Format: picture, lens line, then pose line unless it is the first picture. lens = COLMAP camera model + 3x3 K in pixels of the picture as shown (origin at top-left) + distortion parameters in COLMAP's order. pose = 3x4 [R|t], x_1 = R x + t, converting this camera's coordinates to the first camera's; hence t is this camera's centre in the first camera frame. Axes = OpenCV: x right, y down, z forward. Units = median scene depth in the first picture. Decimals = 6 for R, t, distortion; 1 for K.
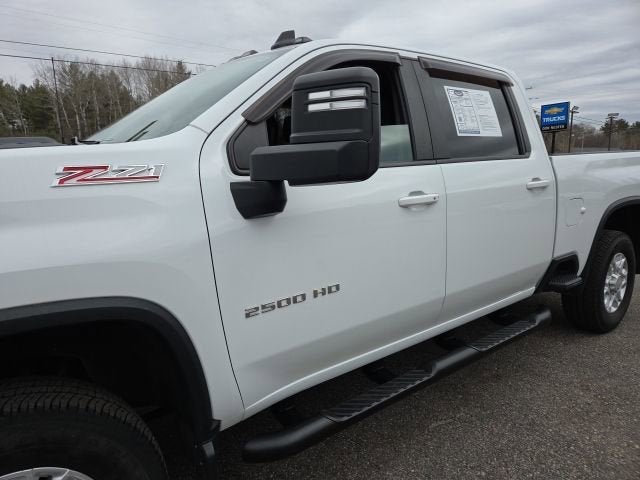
lens RADIAL K [[420.6, 0, 325.0], [0, 420.6, 251.1], [0, 0, 1]] dist [0.060524, -0.045167]
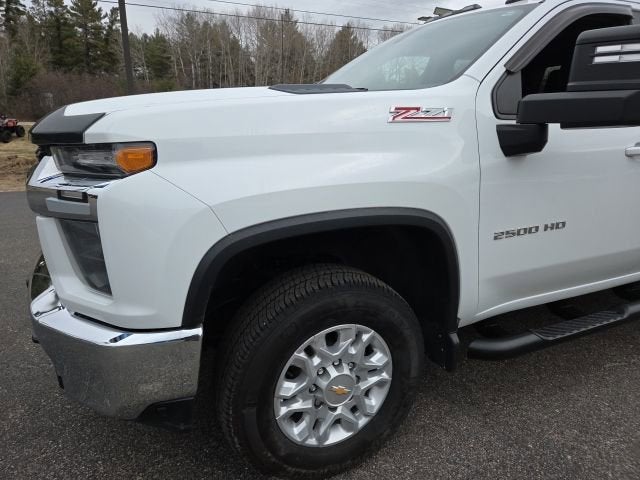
lens RADIAL K [[422.9, 0, 321.6], [0, 422.9, 246.0], [0, 0, 1]] dist [0.045137, -0.031255]
pose [[0.976310, 0.097414, -0.193208, -0.393763], [-0.079815, 0.992090, 0.096886, 0.088676], [0.201118, -0.079170, 0.976363, -0.267079]]
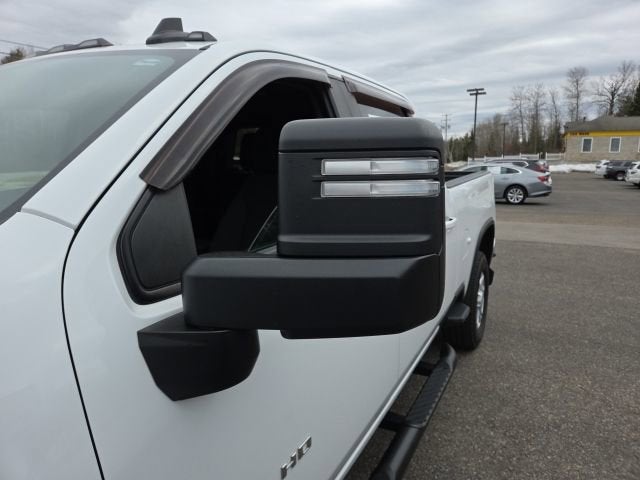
lens RADIAL K [[420.6, 0, 319.7], [0, 420.6, 241.6], [0, 0, 1]] dist [0.060524, -0.045167]
pose [[0.917252, -0.060442, 0.393694, -0.196445], [0.064328, 0.997923, 0.003332, -0.224507], [-0.393077, 0.022269, 0.919236, 0.437706]]
